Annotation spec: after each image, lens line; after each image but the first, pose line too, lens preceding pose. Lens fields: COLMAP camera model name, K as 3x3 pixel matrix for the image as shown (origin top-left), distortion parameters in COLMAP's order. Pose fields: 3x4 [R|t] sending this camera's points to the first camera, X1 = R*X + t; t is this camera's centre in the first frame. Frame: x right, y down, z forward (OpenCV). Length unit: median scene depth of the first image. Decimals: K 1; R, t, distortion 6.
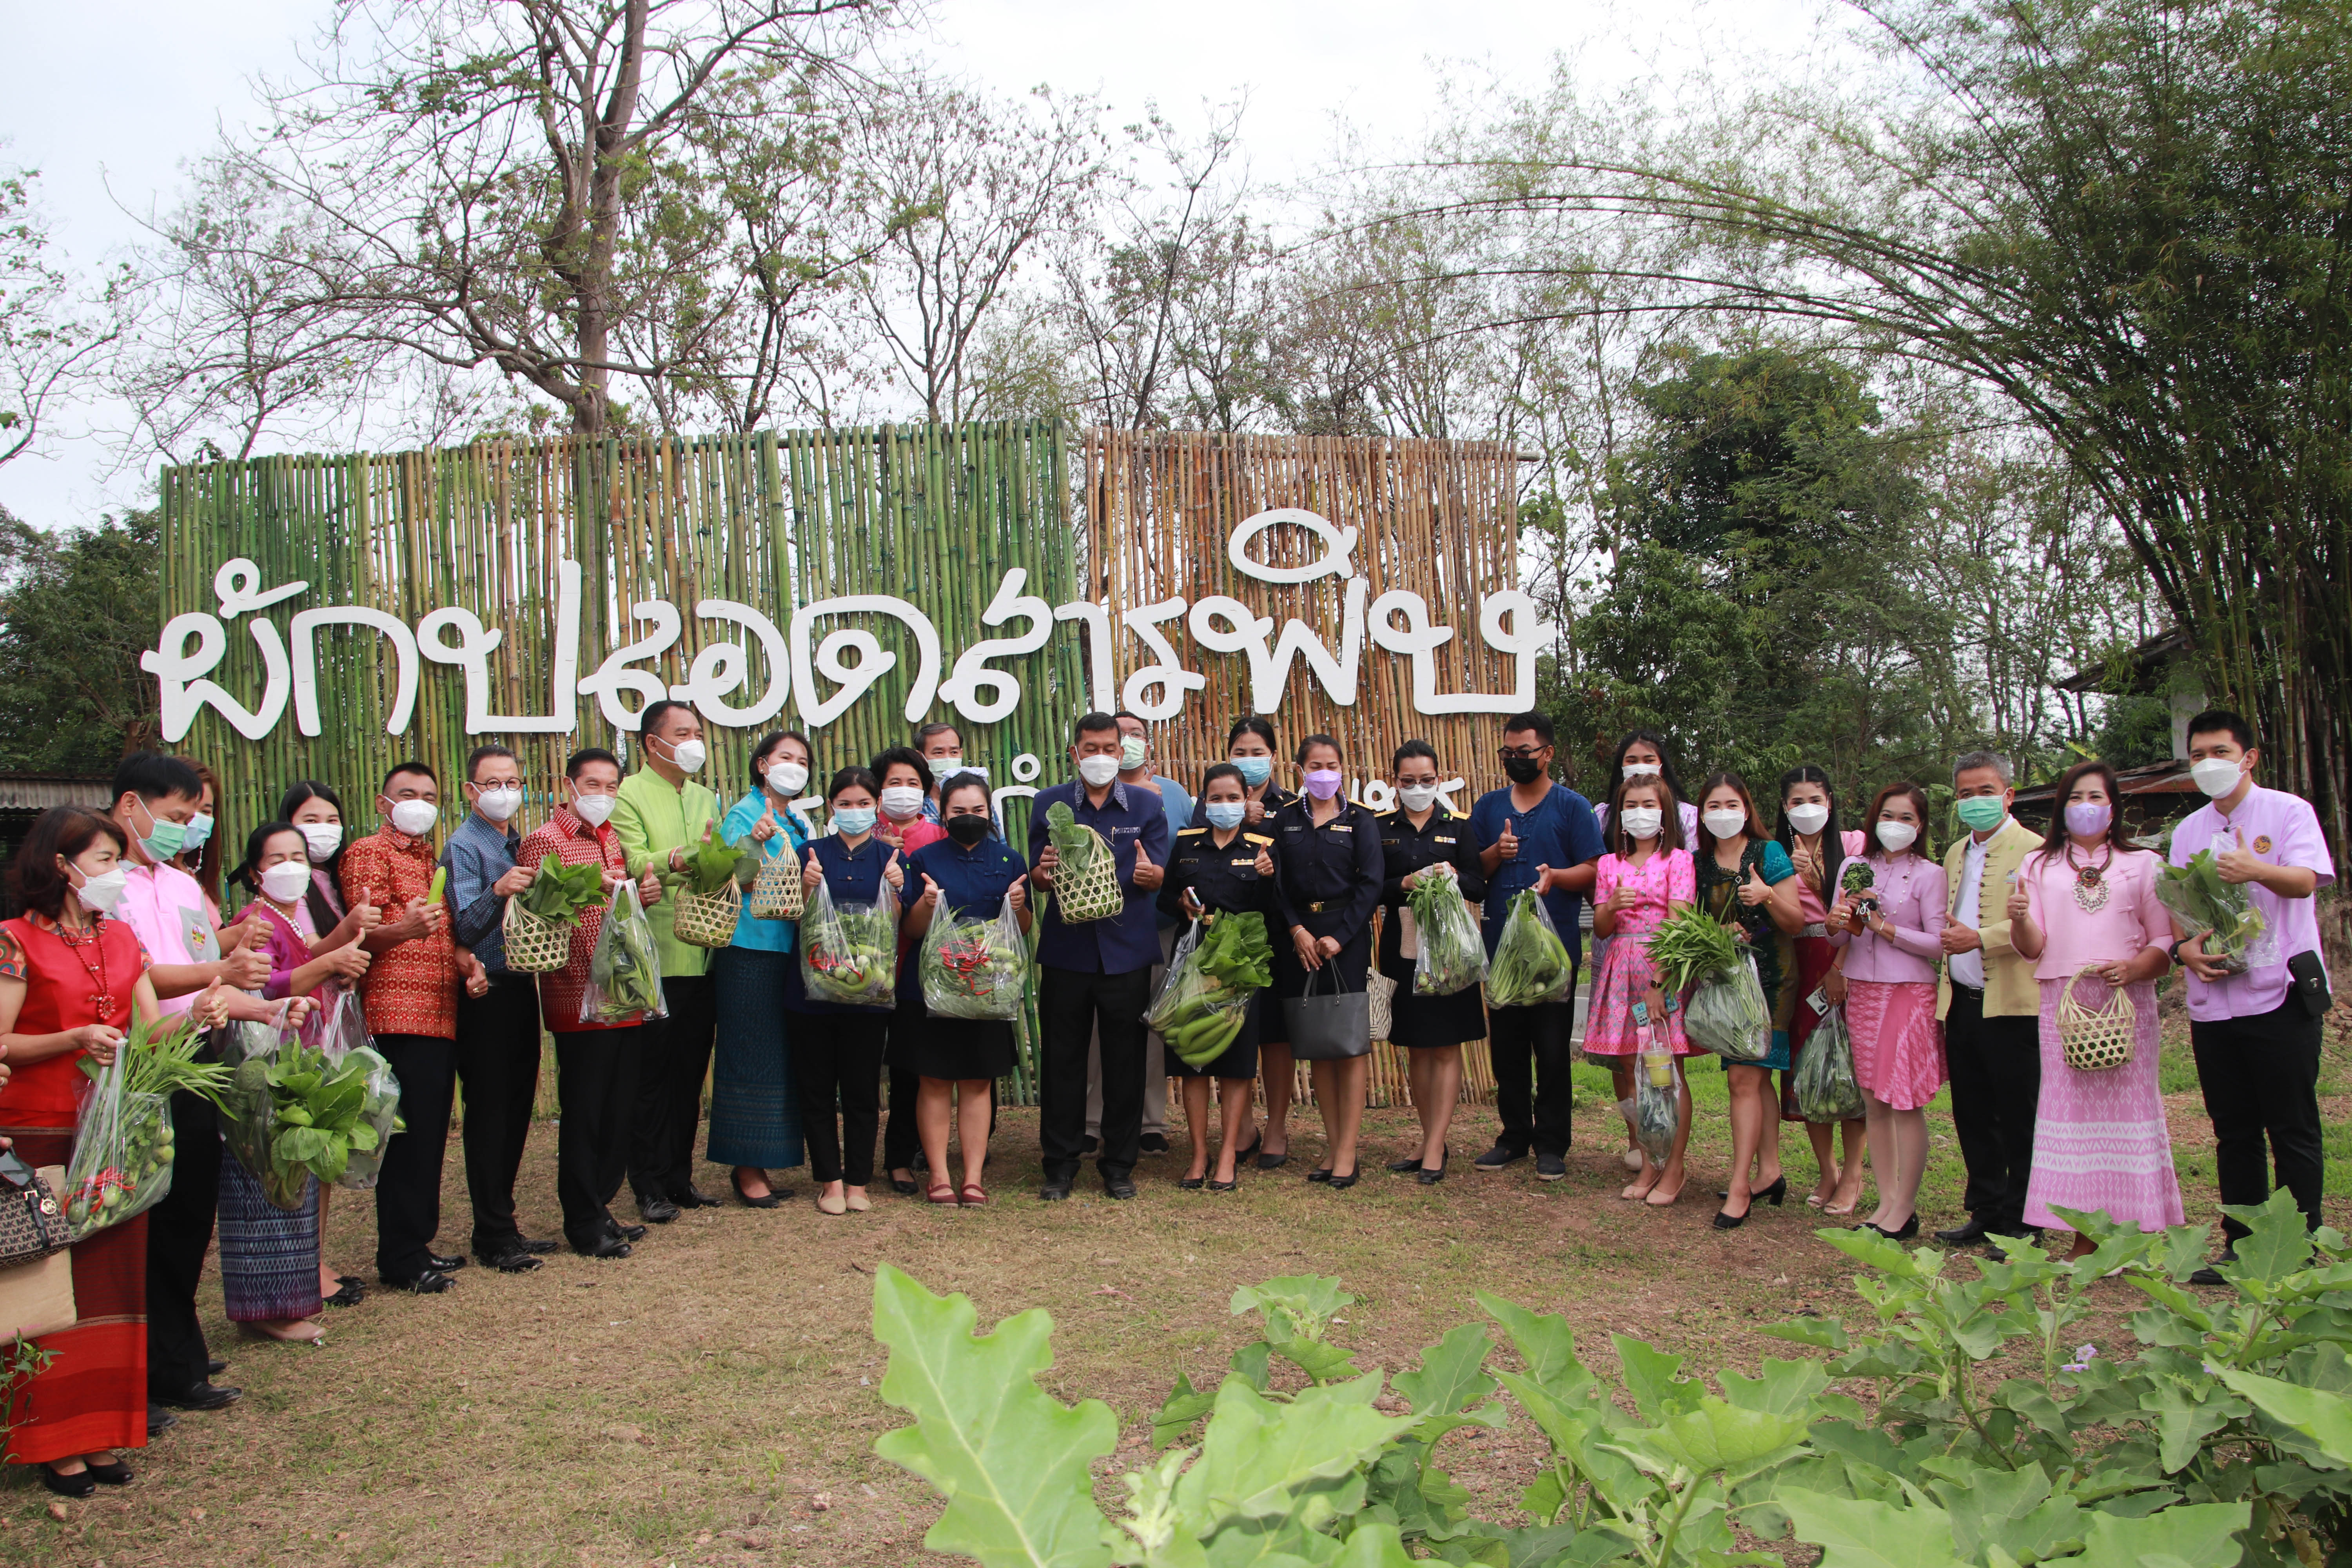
lens RADIAL K [[1938.2, 0, 1176.0], [0, 1938.2, 784.0], [0, 0, 1]] dist [-0.170267, 0.136919]
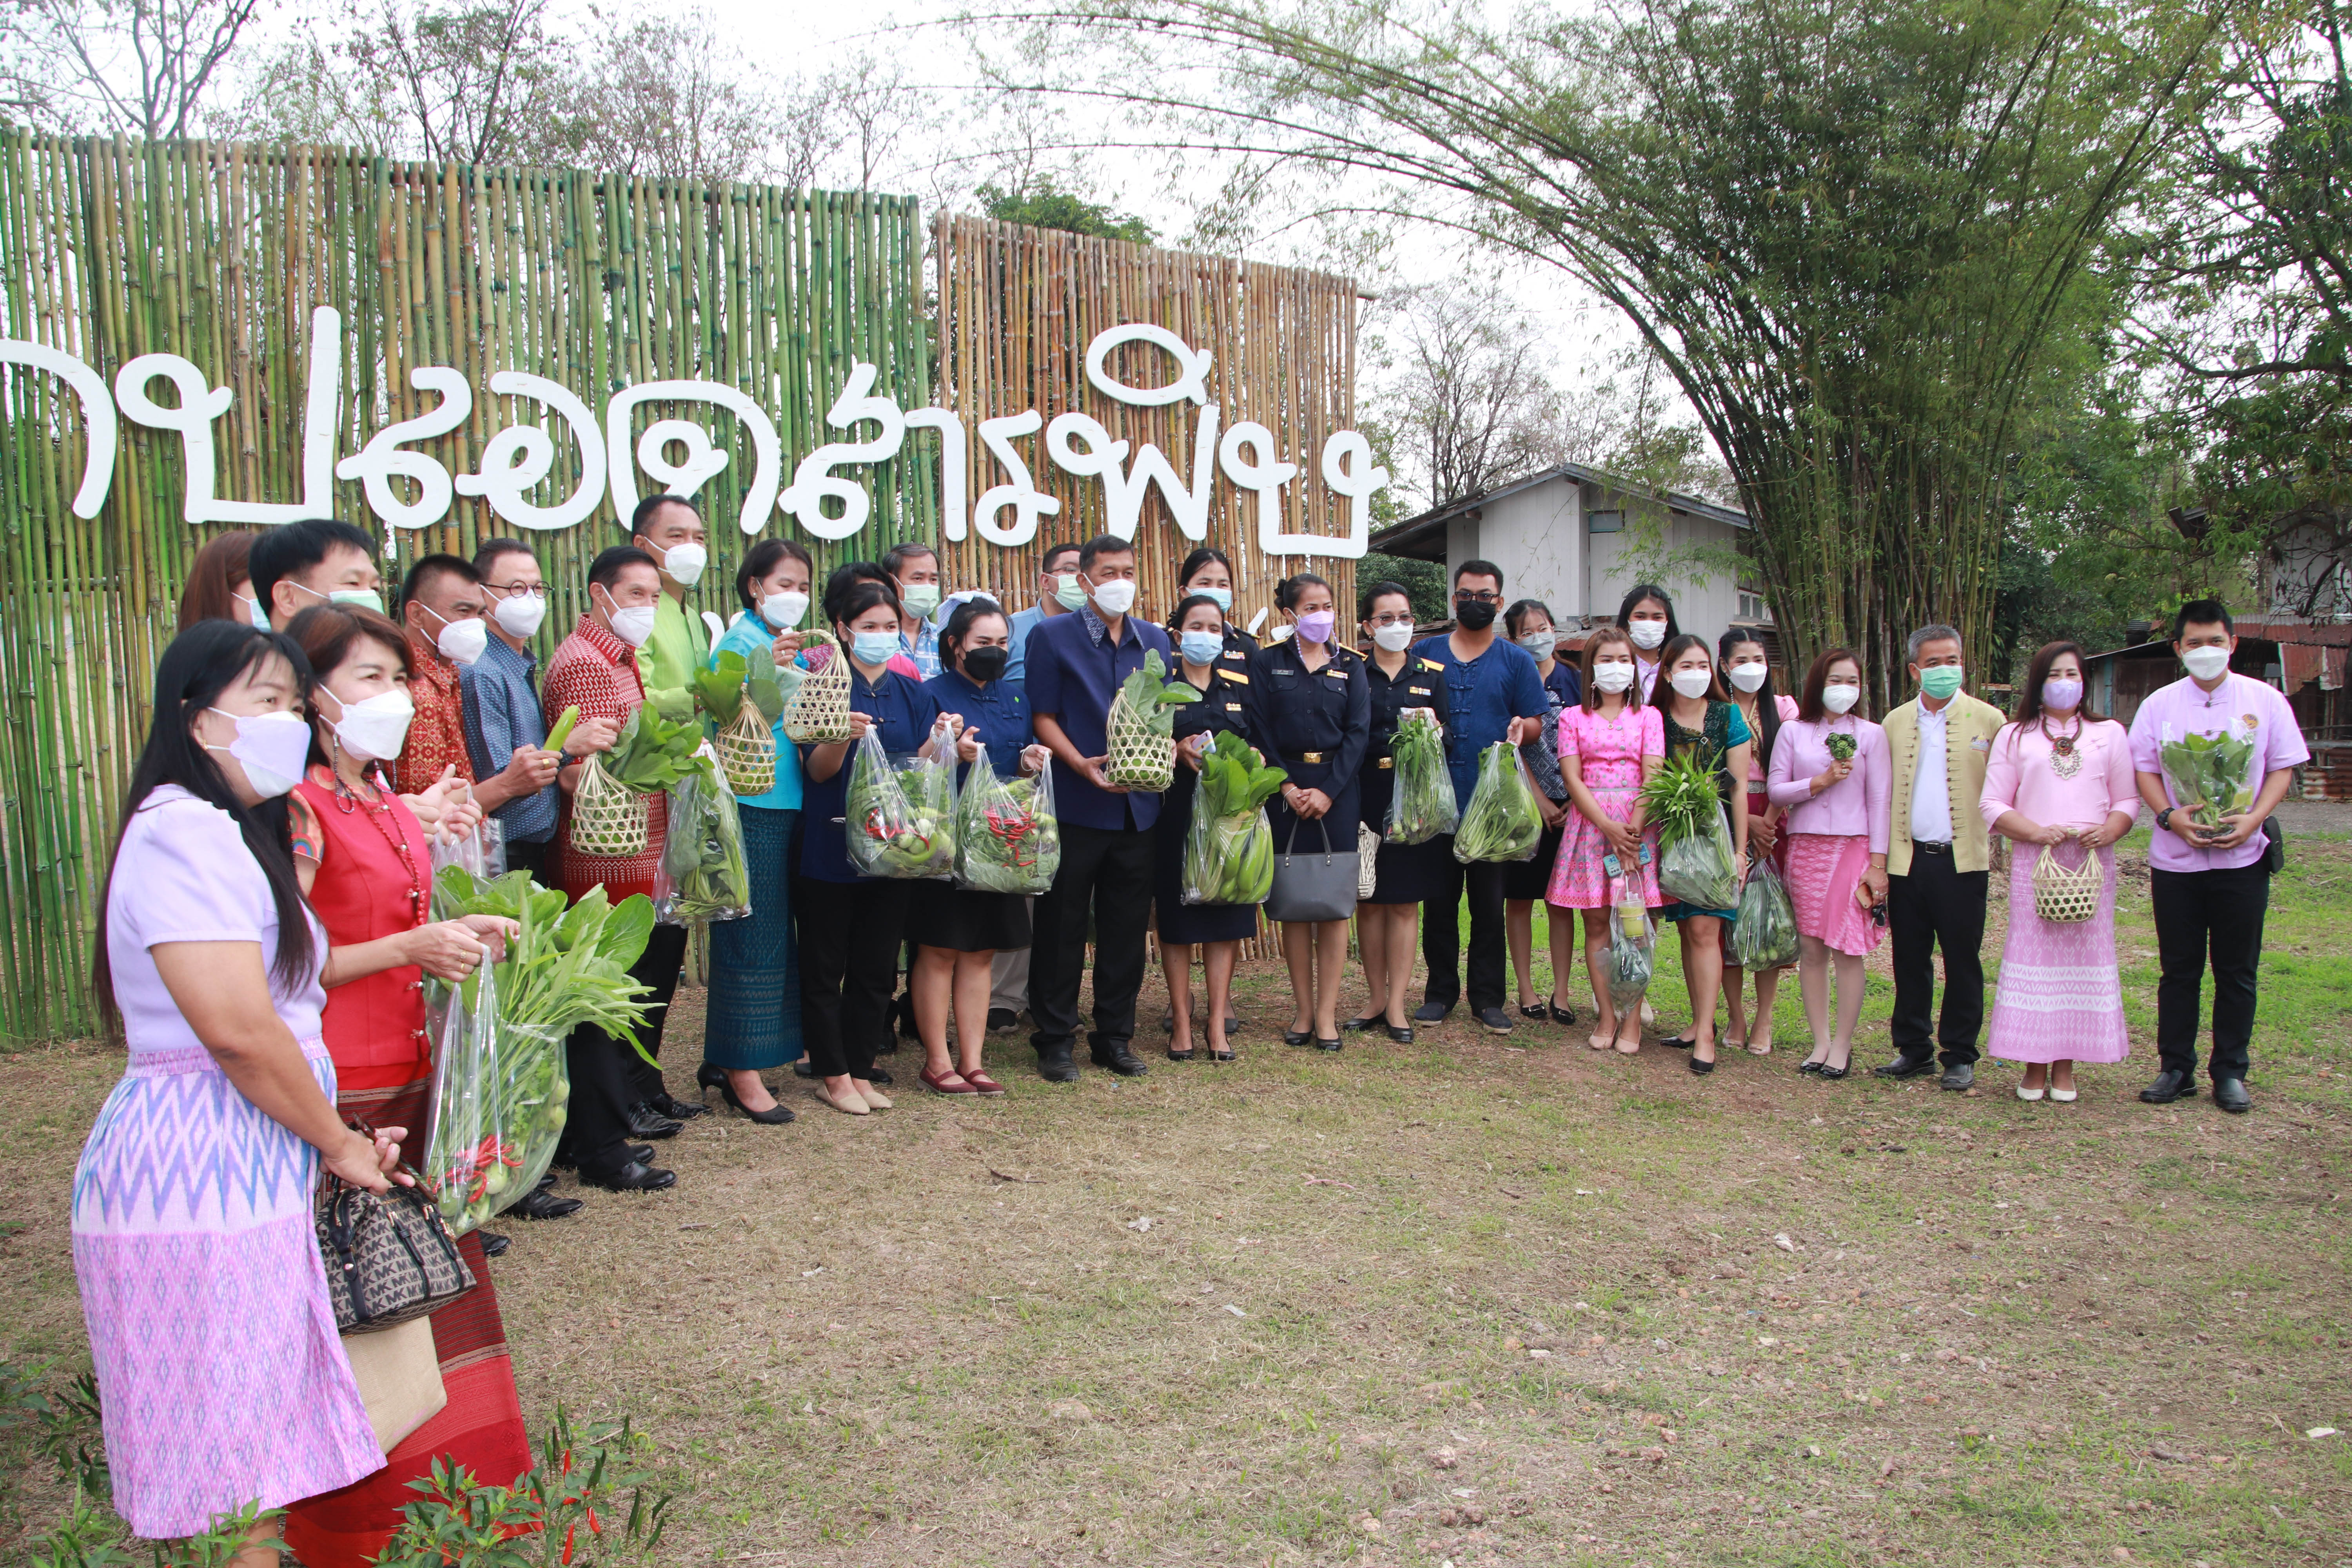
lens RADIAL K [[1938.2, 0, 1176.0], [0, 1938.2, 784.0], [0, 0, 1]] dist [-0.170267, 0.136919]
pose [[0.913496, 0.003755, 0.406829, -0.308805], [-0.038567, 0.996254, 0.077403, 0.005170], [-0.405015, -0.086398, 0.910219, 0.140457]]
